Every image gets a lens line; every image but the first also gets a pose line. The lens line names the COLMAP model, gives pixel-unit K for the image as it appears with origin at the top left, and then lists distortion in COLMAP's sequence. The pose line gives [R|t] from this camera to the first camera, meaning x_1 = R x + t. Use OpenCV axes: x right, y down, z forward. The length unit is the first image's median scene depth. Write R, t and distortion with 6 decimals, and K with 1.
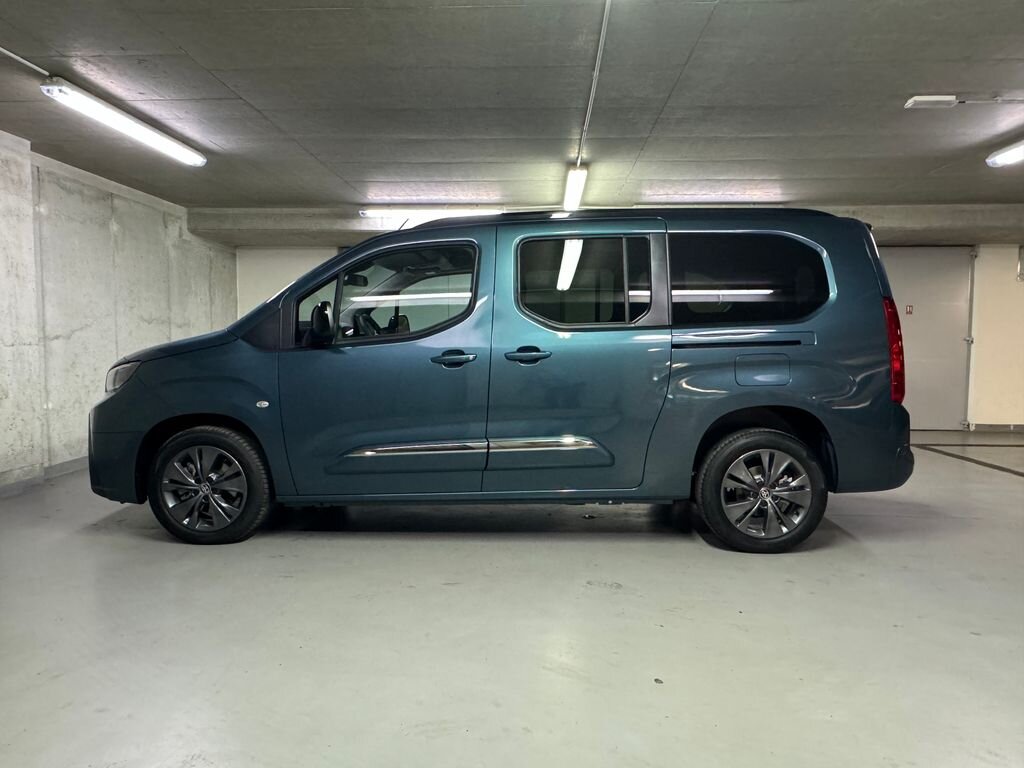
lens RADIAL K [[680.6, 0, 507.0], [0, 680.6, 379.0], [0, 0, 1]] dist [0.002969, -0.000046]
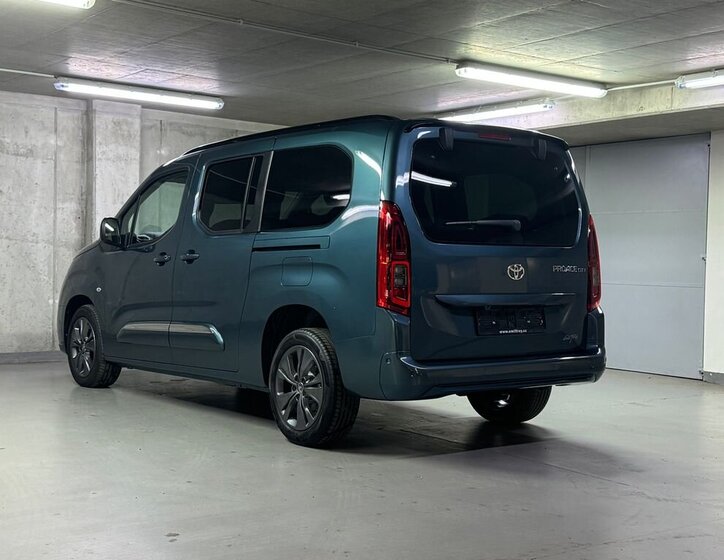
lens RADIAL K [[1030.5, 0, 362.0], [0, 1030.5, 280.0], [0, 0, 1]] dist [0.156897, -0.031155]
pose [[0.643993, 0.025075, -0.764620, 1.127363], [-0.064633, 0.997673, -0.021718, 0.019793], [0.762296, 0.063406, 0.644115, 0.006074]]
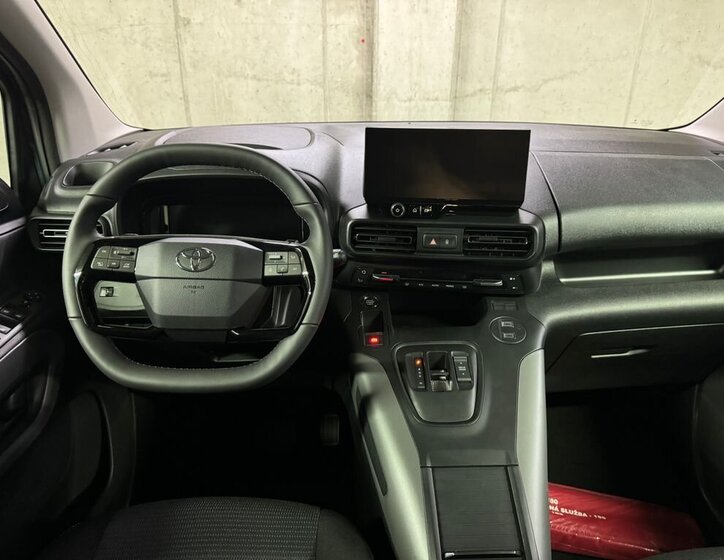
lens RADIAL K [[544.4, 0, 362.0], [0, 544.4, 280.0], [0, 0, 1]] dist [-0.001488, -0.002871]
pose [[0.080877, 0.400592, -0.912680, -0.003251], [-0.069430, 0.915720, 0.395774, -0.099073], [0.994303, 0.031358, 0.101874, 0.788478]]
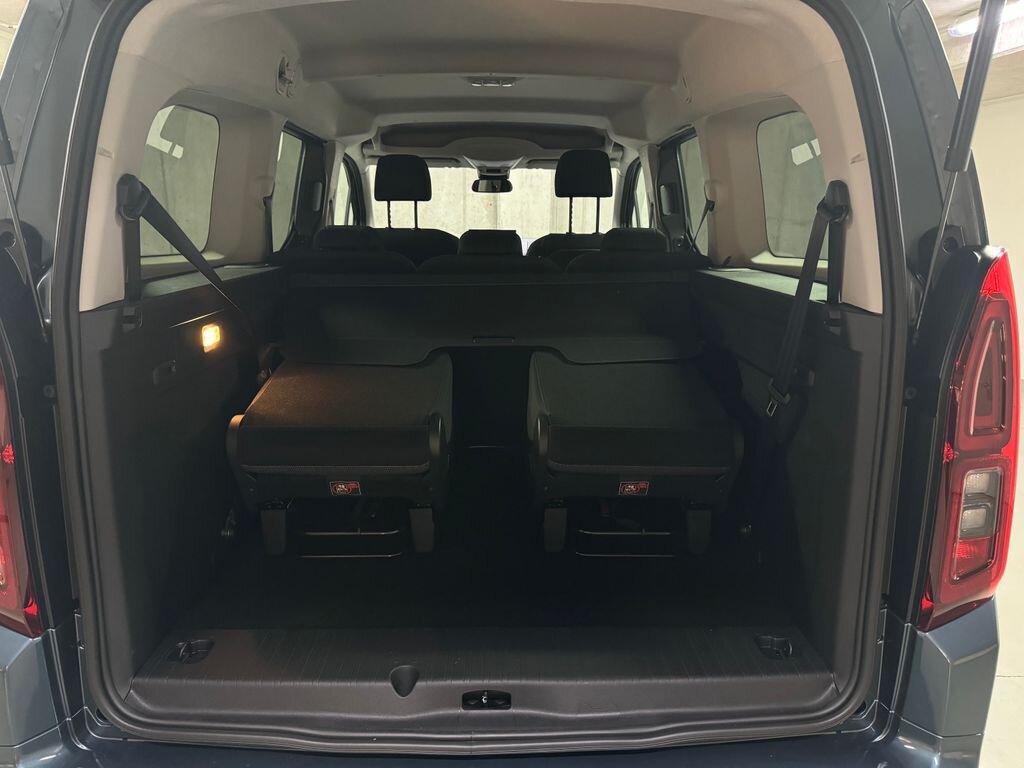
lens RADIAL K [[733.7, 0, 512.0], [0, 733.7, 384.0], [0, 0, 1]] dist [0.048755, -0.050499]
pose [[0.059397, 0.235285, -0.970110, 0.599788], [-0.072887, 0.970254, 0.230857, -0.098842], [0.995570, 0.056996, 0.074779, 0.804924]]
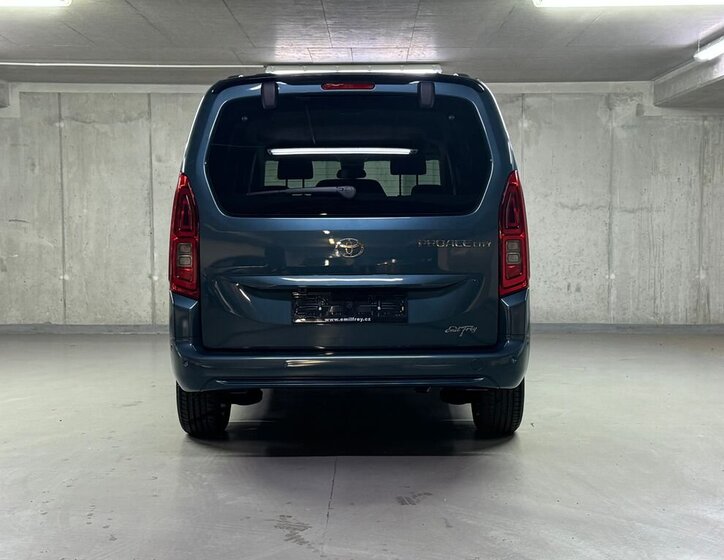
lens RADIAL K [[1030.5, 0, 362.0], [0, 1030.5, 280.0], [0, 0, 1]] dist [0.156897, -0.031155]
pose [[0.042814, 0.046624, -0.997995, 1.297464], [-0.056212, 0.997441, 0.044187, -0.034474], [0.997500, 0.054207, 0.045325, 0.786259]]
